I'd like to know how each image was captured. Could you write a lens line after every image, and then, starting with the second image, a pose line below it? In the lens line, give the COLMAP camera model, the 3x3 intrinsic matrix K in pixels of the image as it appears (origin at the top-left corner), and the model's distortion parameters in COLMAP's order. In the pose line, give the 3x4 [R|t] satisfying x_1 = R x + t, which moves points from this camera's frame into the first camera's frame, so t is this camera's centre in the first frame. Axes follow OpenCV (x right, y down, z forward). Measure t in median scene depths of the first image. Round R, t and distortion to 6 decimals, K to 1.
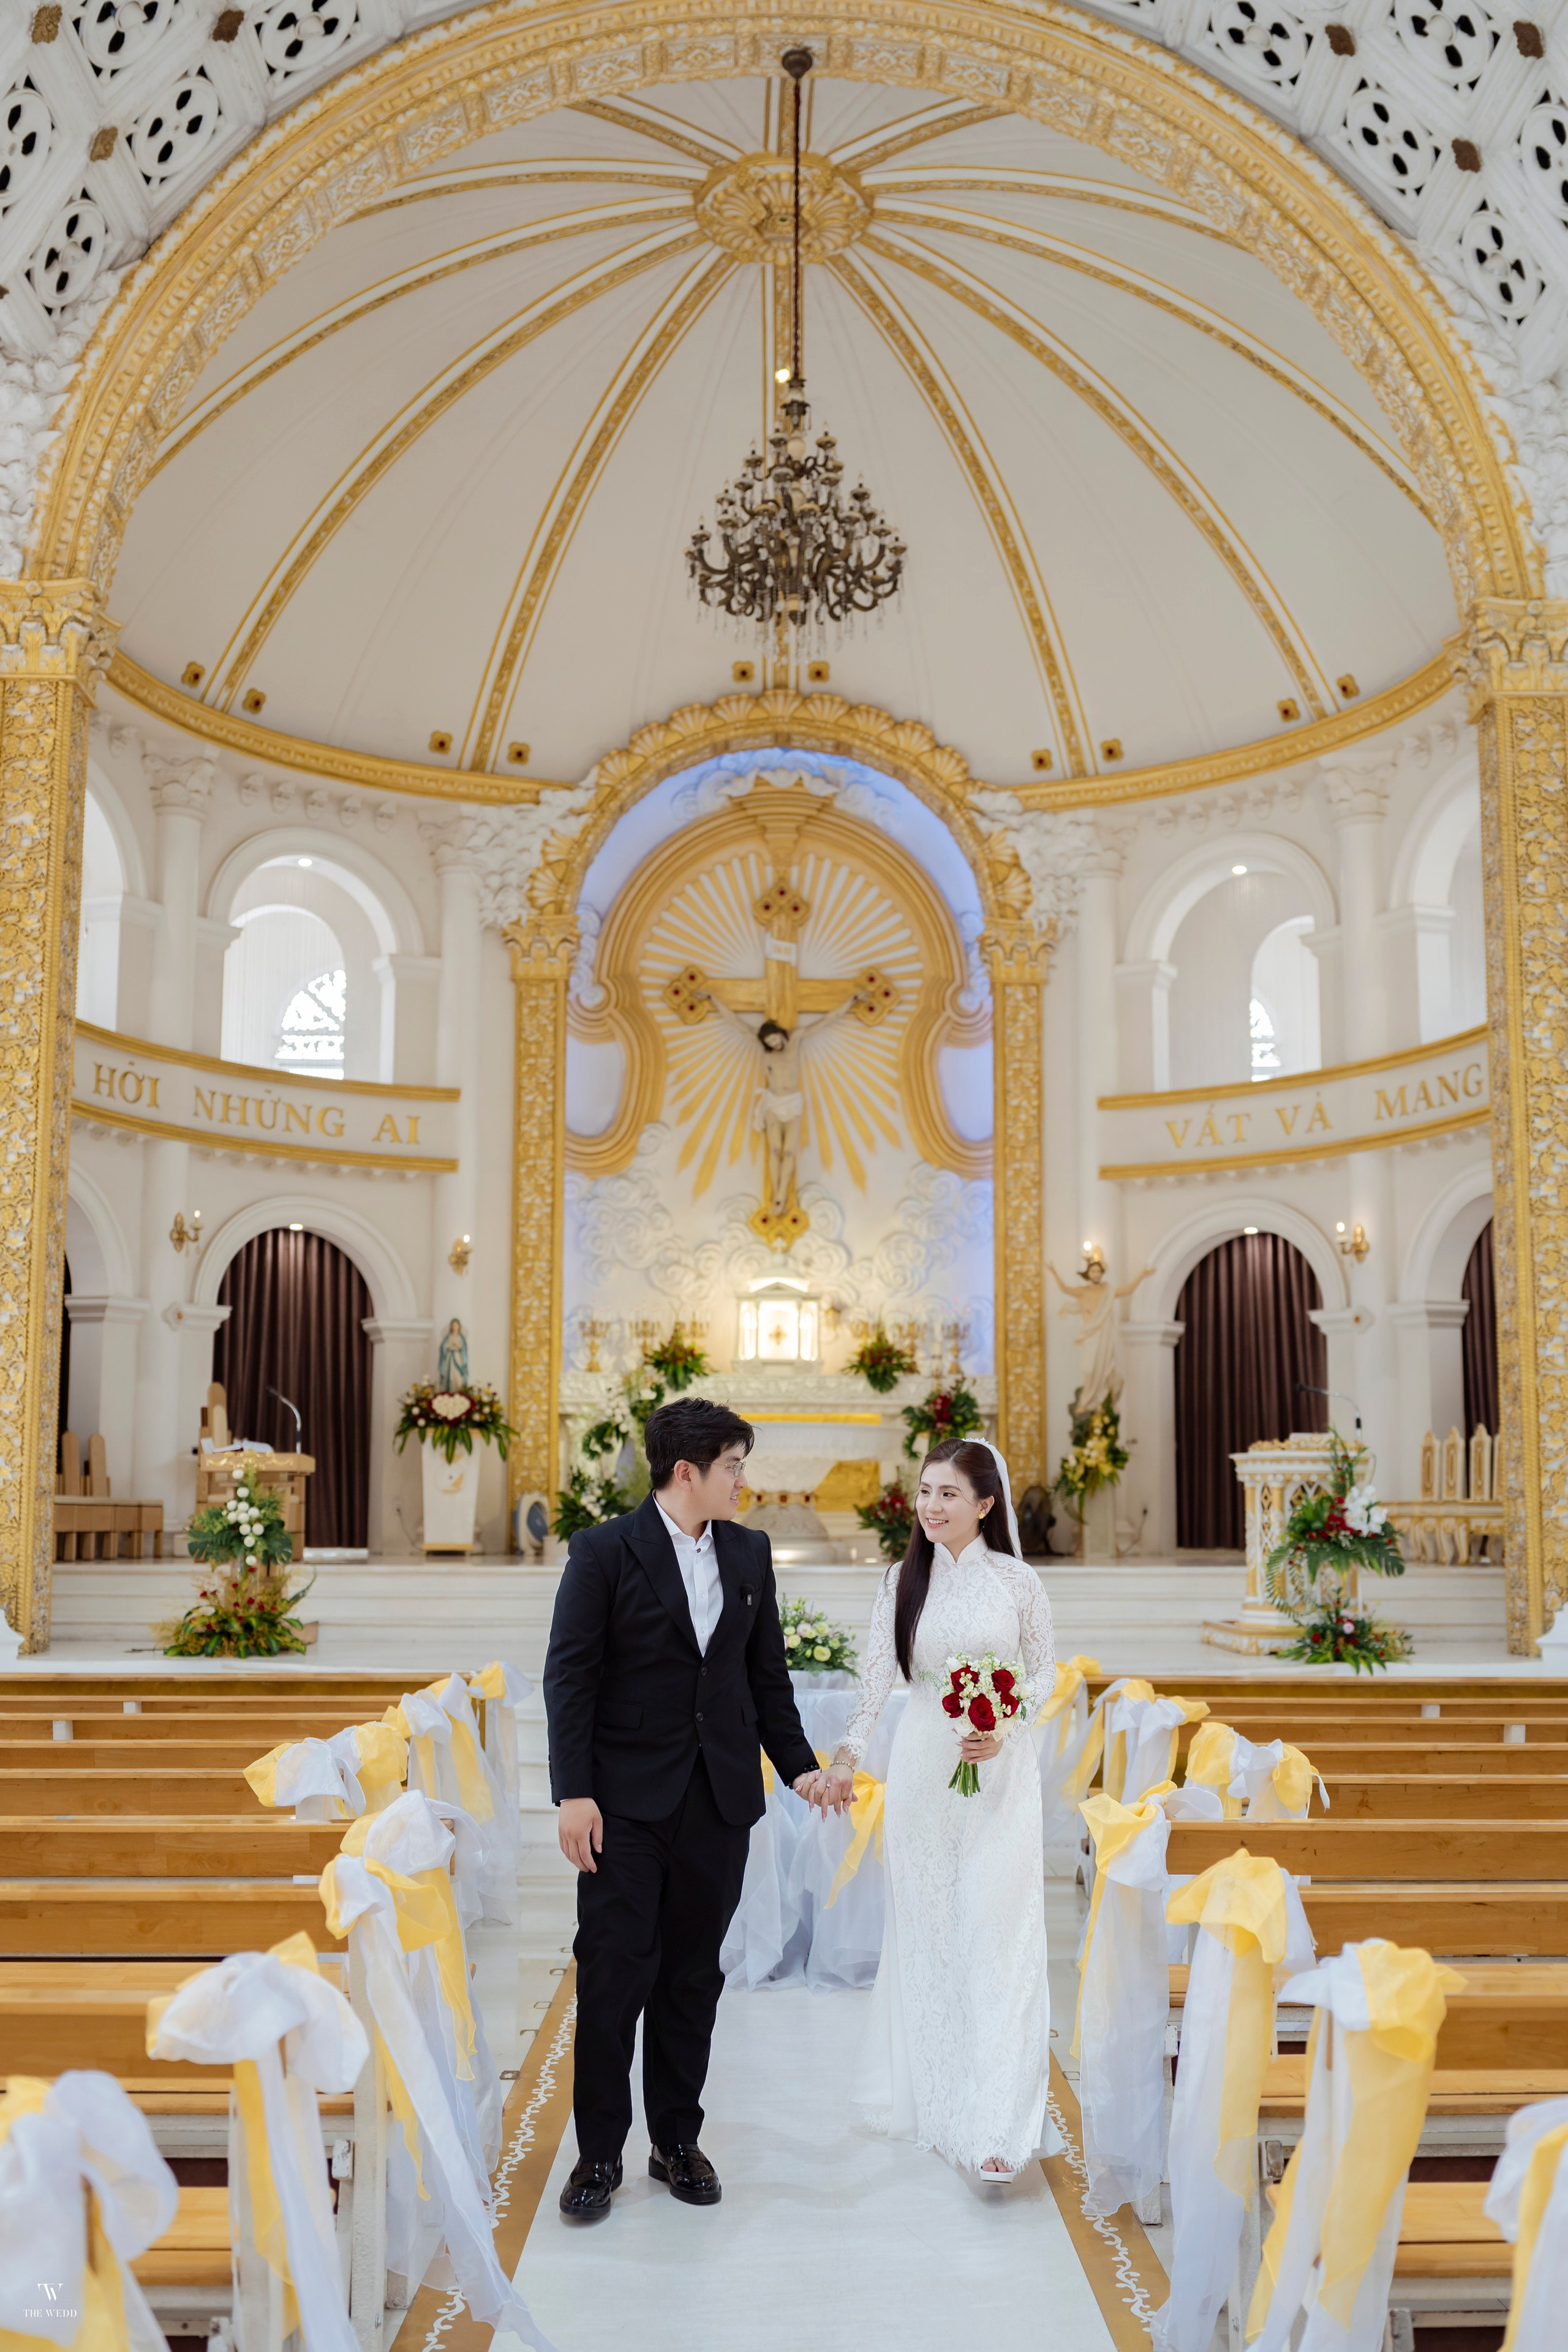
lens RADIAL K [[2219.9, 0, 826.7], [0, 2219.9, 1268.9], [0, 0, 1]] dist [-0.025448, 0.000000]
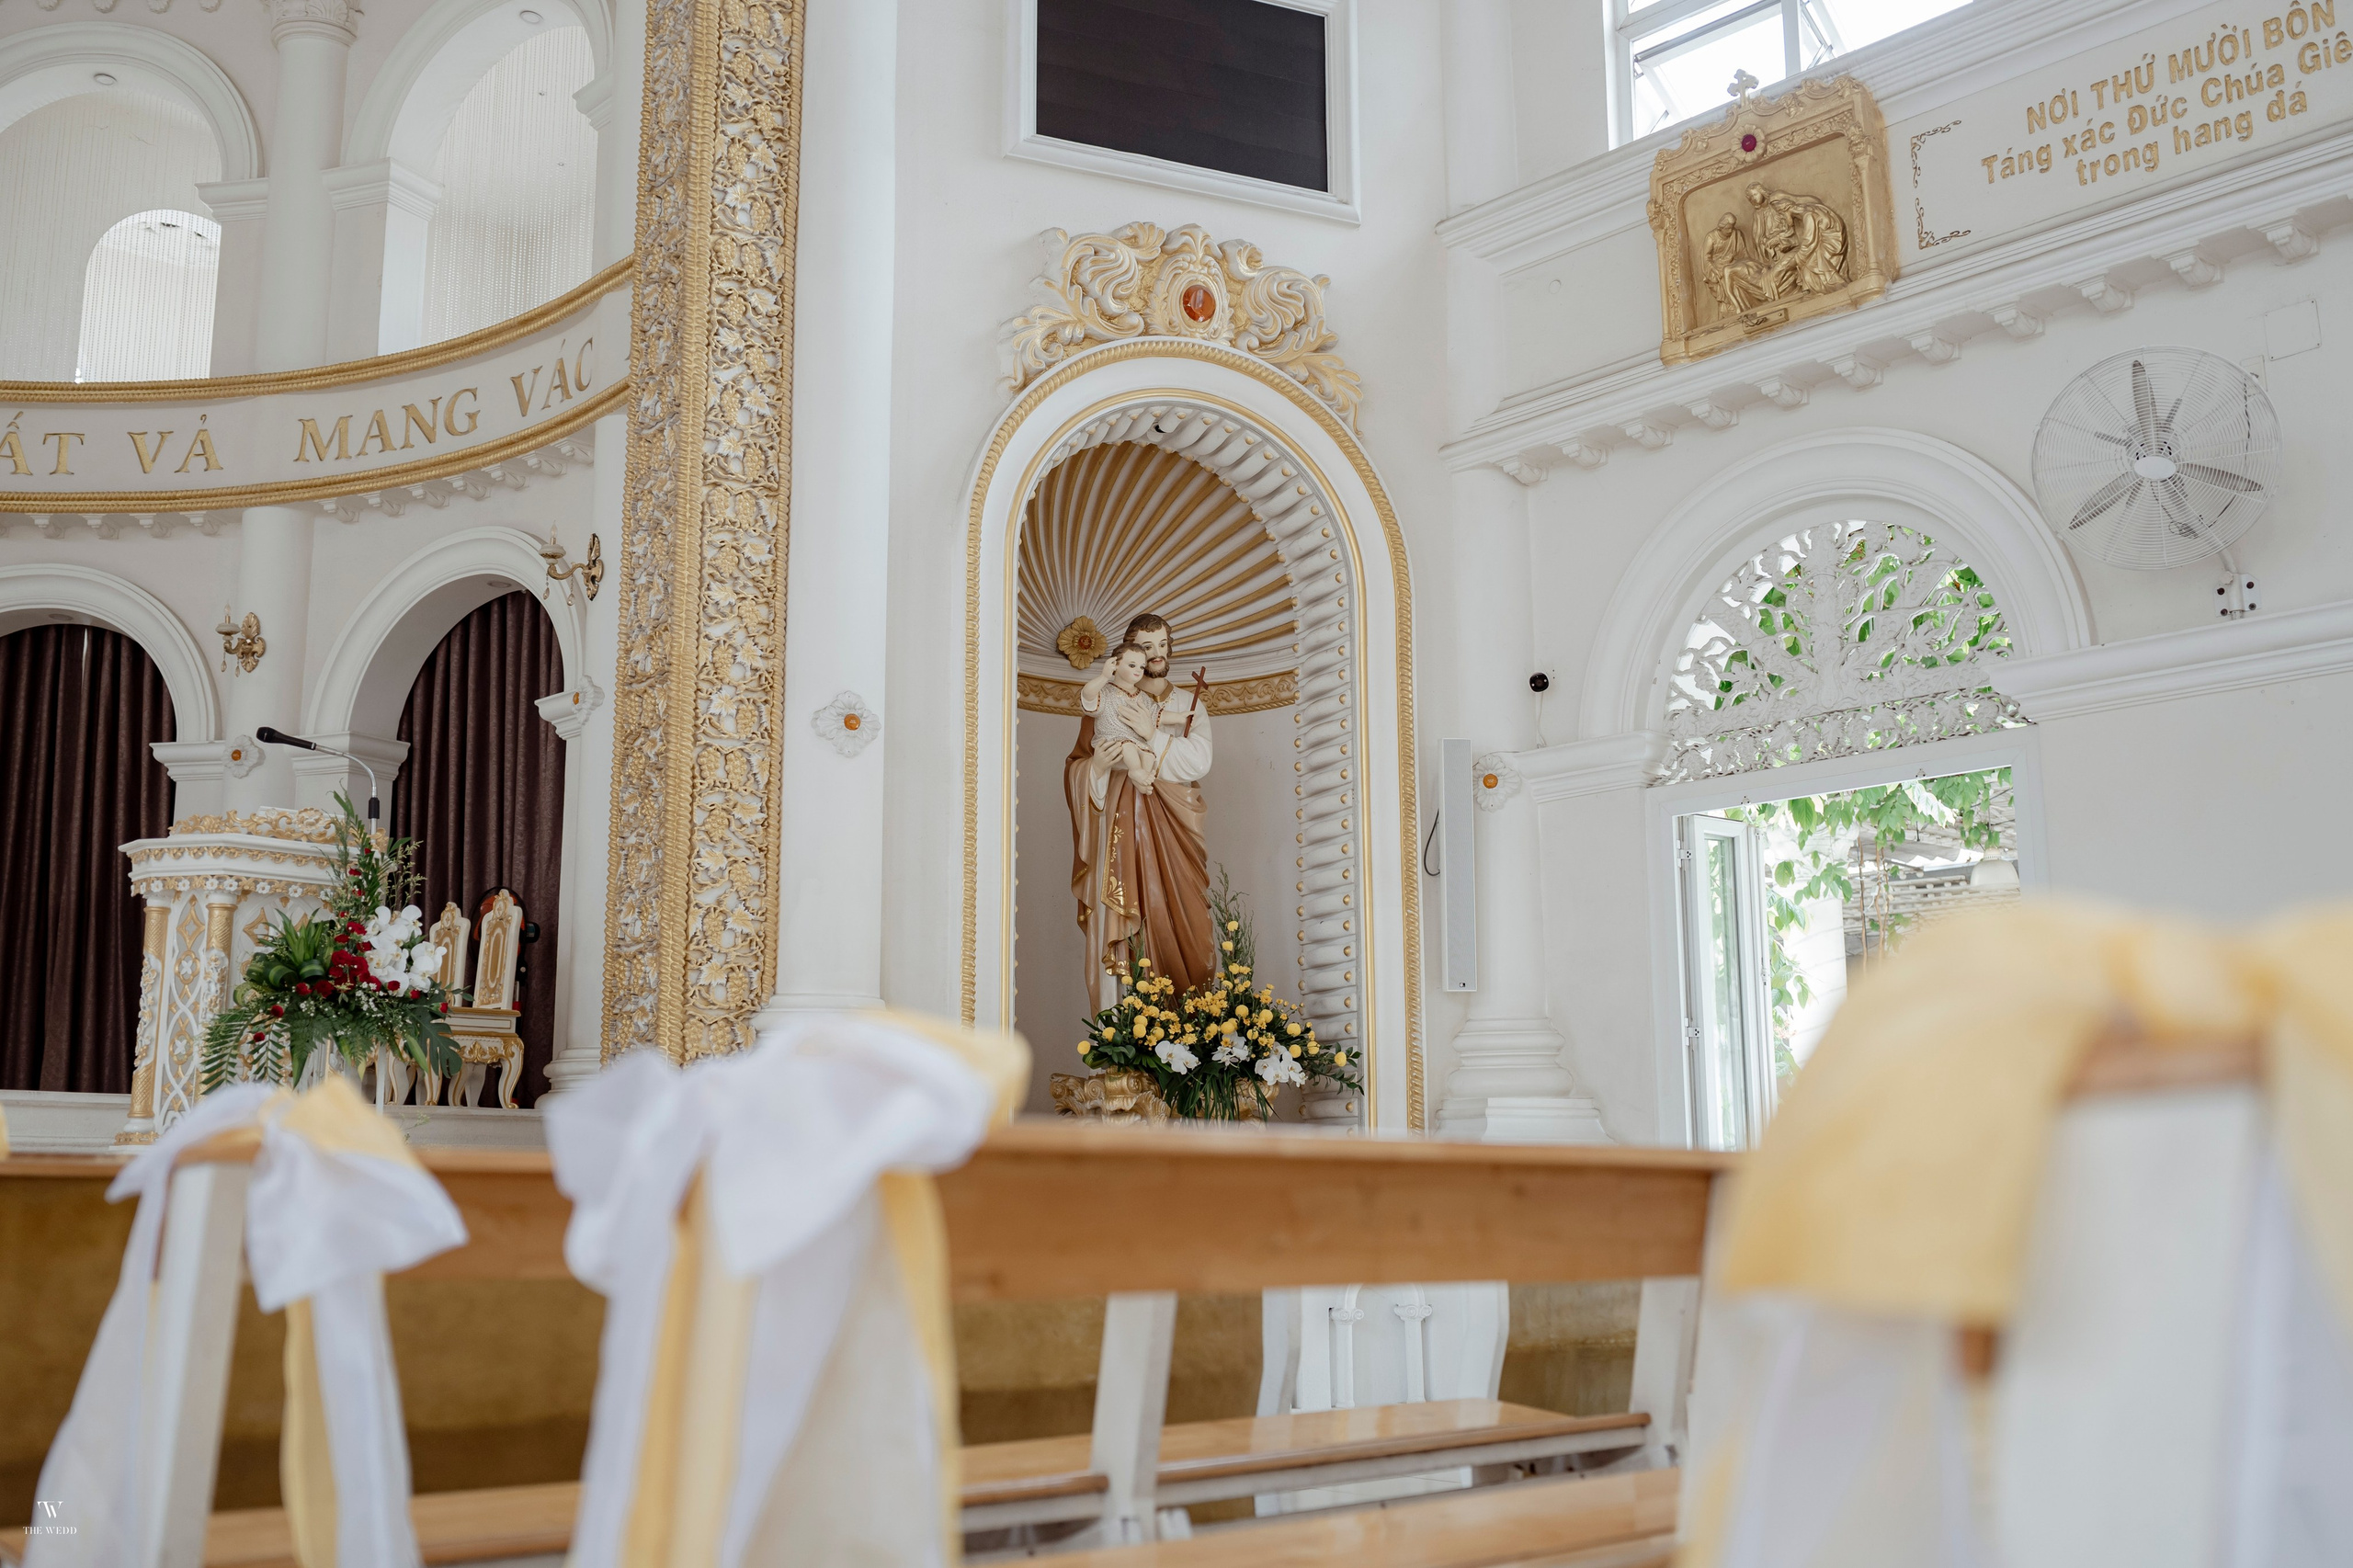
lens RADIAL K [[2243.6, 0, 1278.1], [0, 2243.6, 851.9], [0, 0, 1]] dist [-0.096521, 0.000000]
pose [[0.716358, 0.096648, 0.691007, 0.016824], [-0.063816, 0.995285, -0.073049, 0.069853], [-0.694809, 0.008231, 0.719147, 0.300023]]
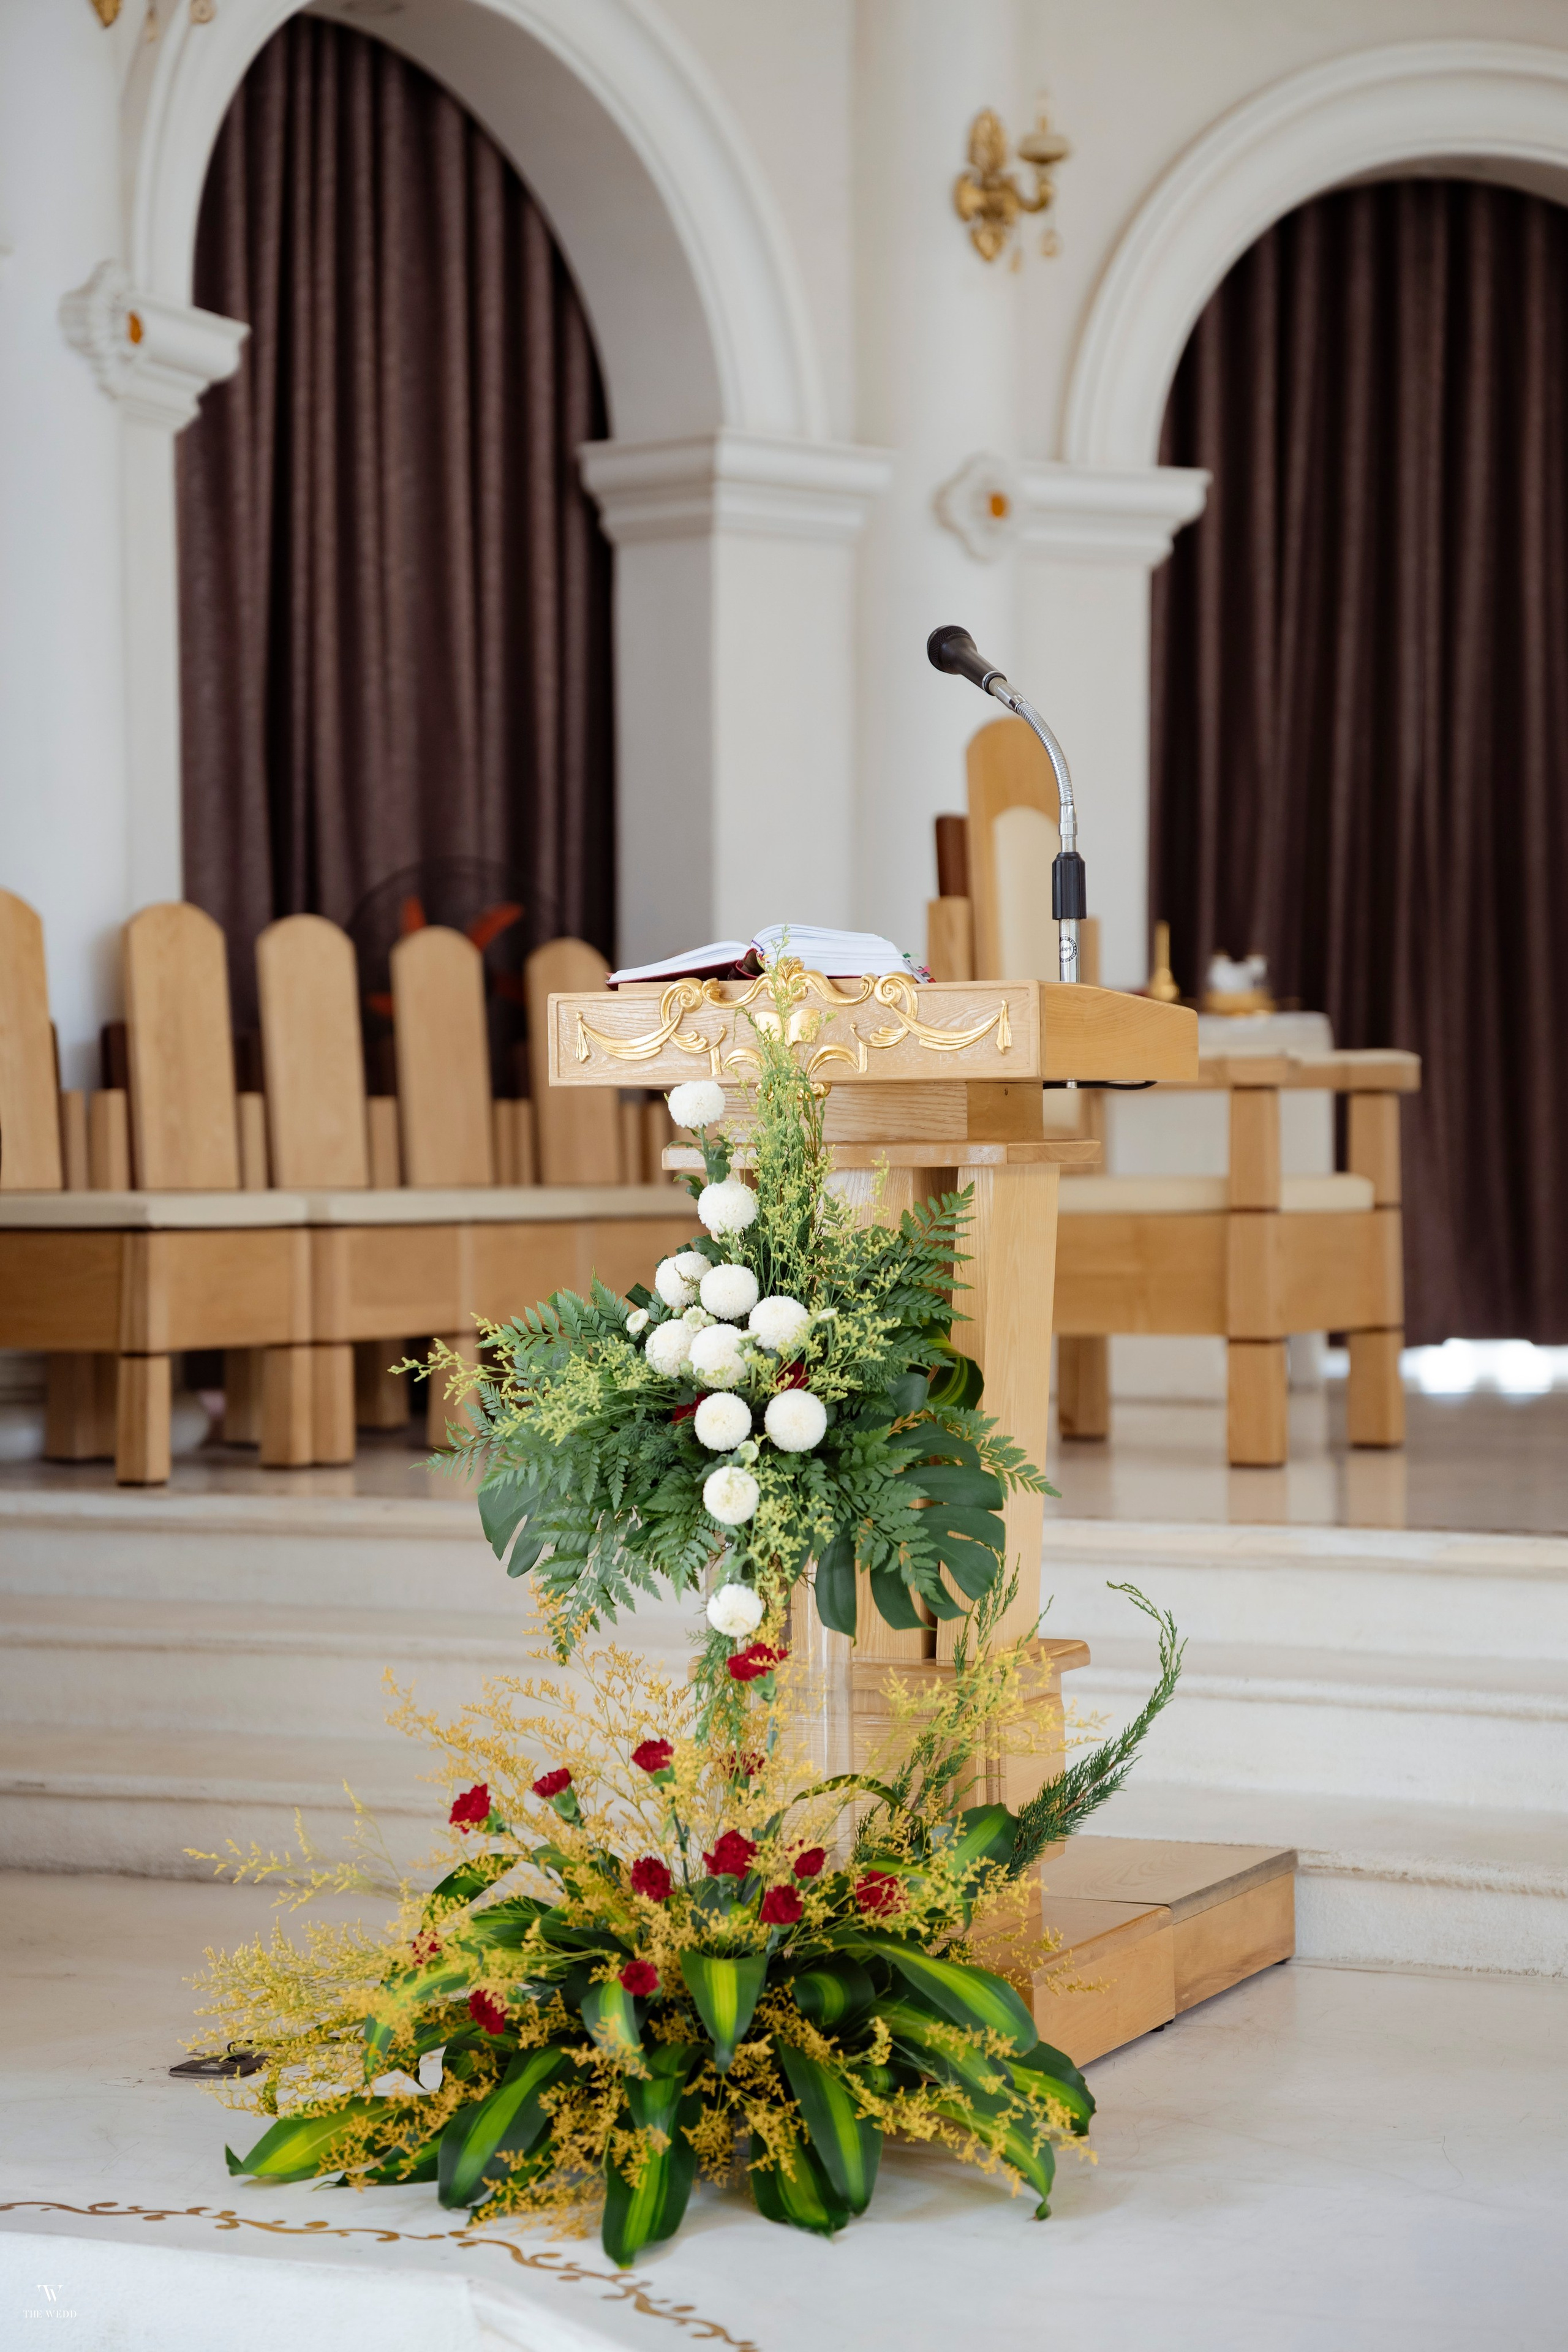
lens RADIAL K [[4541.5, 0, 781.6], [0, 4541.5, 1173.4], [0, 0, 1]] dist [0.287060, 0.000000]
pose [[0.897009, -0.006259, -0.441968, -0.064140], [0.056705, 0.993267, 0.101021, 0.039636], [0.438360, -0.115678, 0.891324, 0.435095]]
